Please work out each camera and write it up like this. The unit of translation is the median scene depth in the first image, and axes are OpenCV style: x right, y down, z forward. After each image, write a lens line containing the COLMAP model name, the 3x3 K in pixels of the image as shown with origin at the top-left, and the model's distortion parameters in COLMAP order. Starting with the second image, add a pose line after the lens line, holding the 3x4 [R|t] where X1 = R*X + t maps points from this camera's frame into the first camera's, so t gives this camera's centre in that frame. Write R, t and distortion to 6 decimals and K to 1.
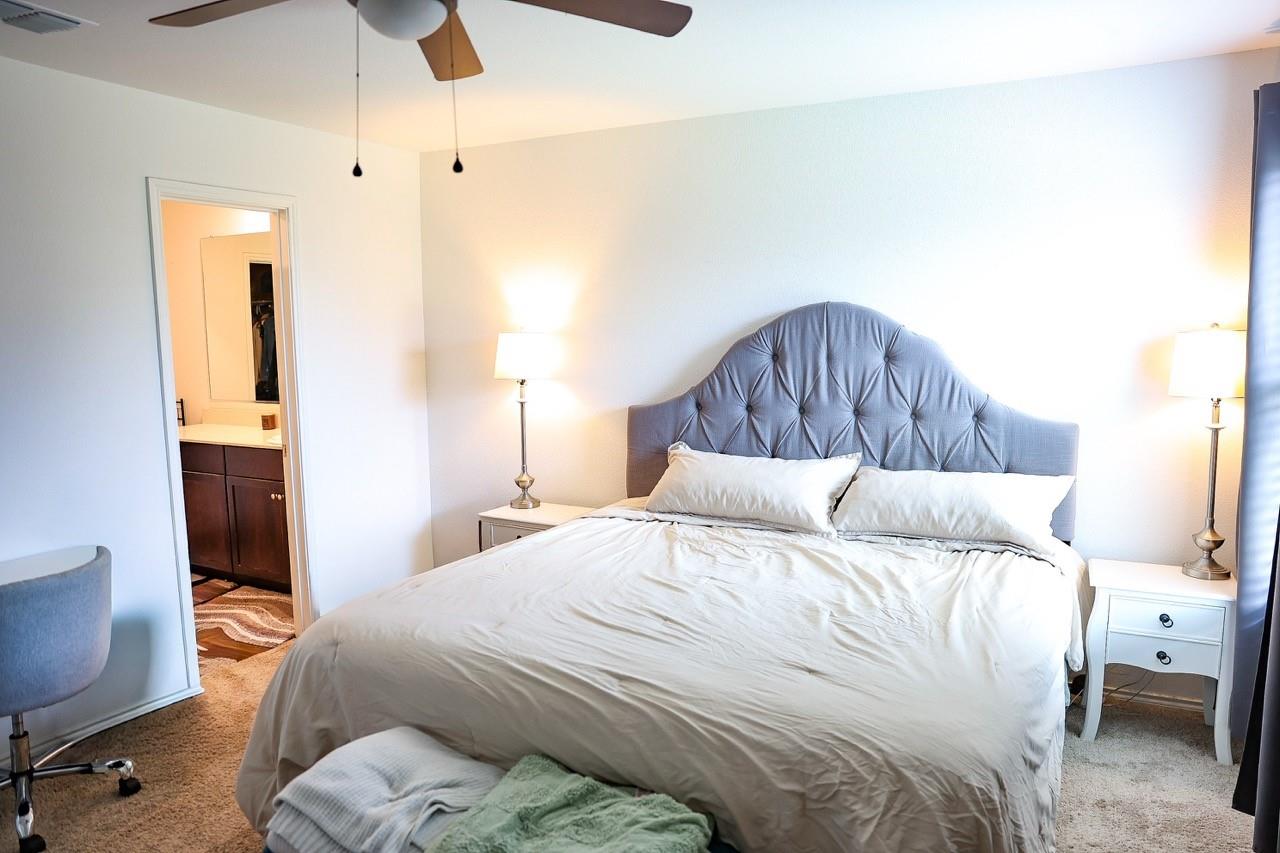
lens RADIAL K [[878.5, 0, 640.0], [0, 878.5, 426.5], [0, 0, 1]] dist [-0.102456, 0.081795]
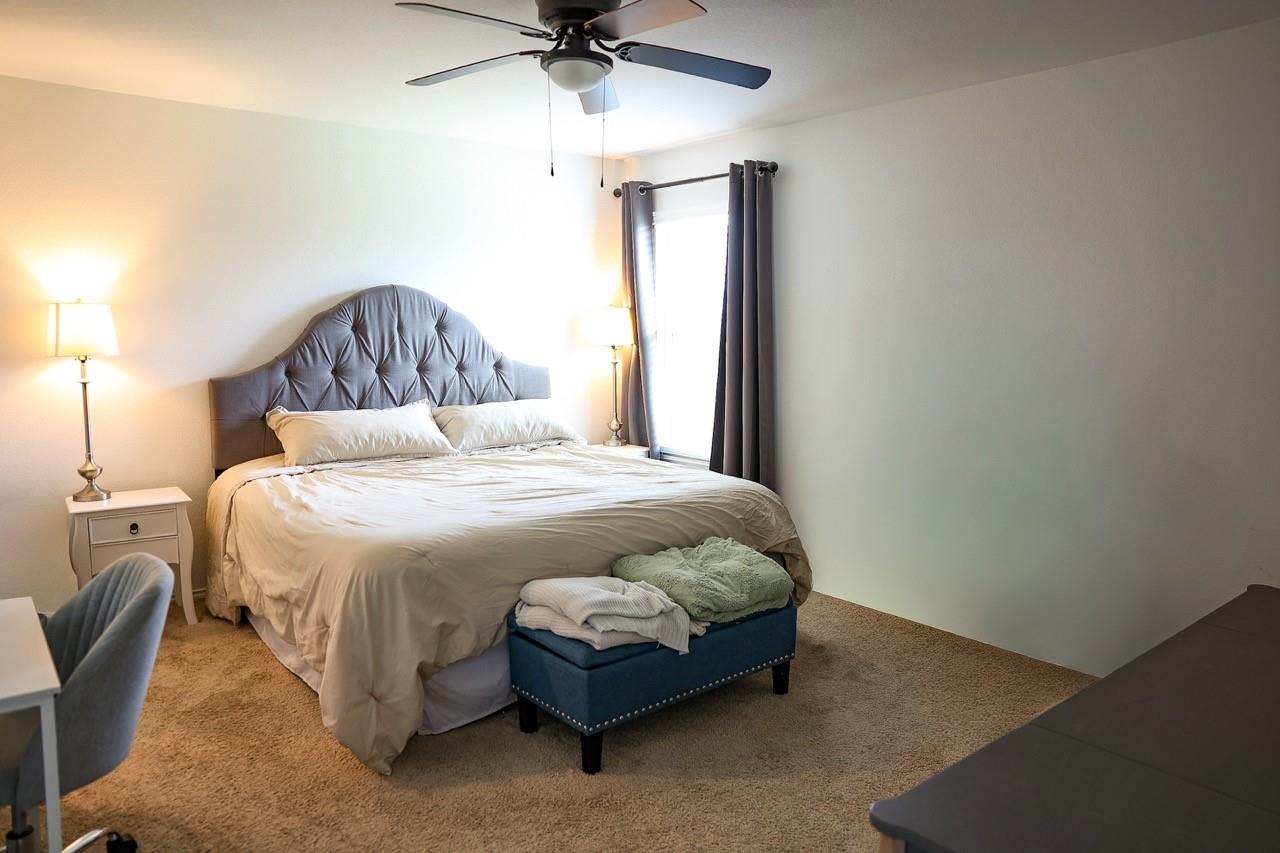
lens RADIAL K [[878.5, 0, 640.0], [0, 878.5, 426.5], [0, 0, 1]] dist [-0.102456, 0.081795]
pose [[0.409909, -0.096828, 0.906972, -0.832326], [0.095888, 0.993414, 0.062720, 0.019986], [-0.907072, 0.061259, 0.416494, 0.145673]]
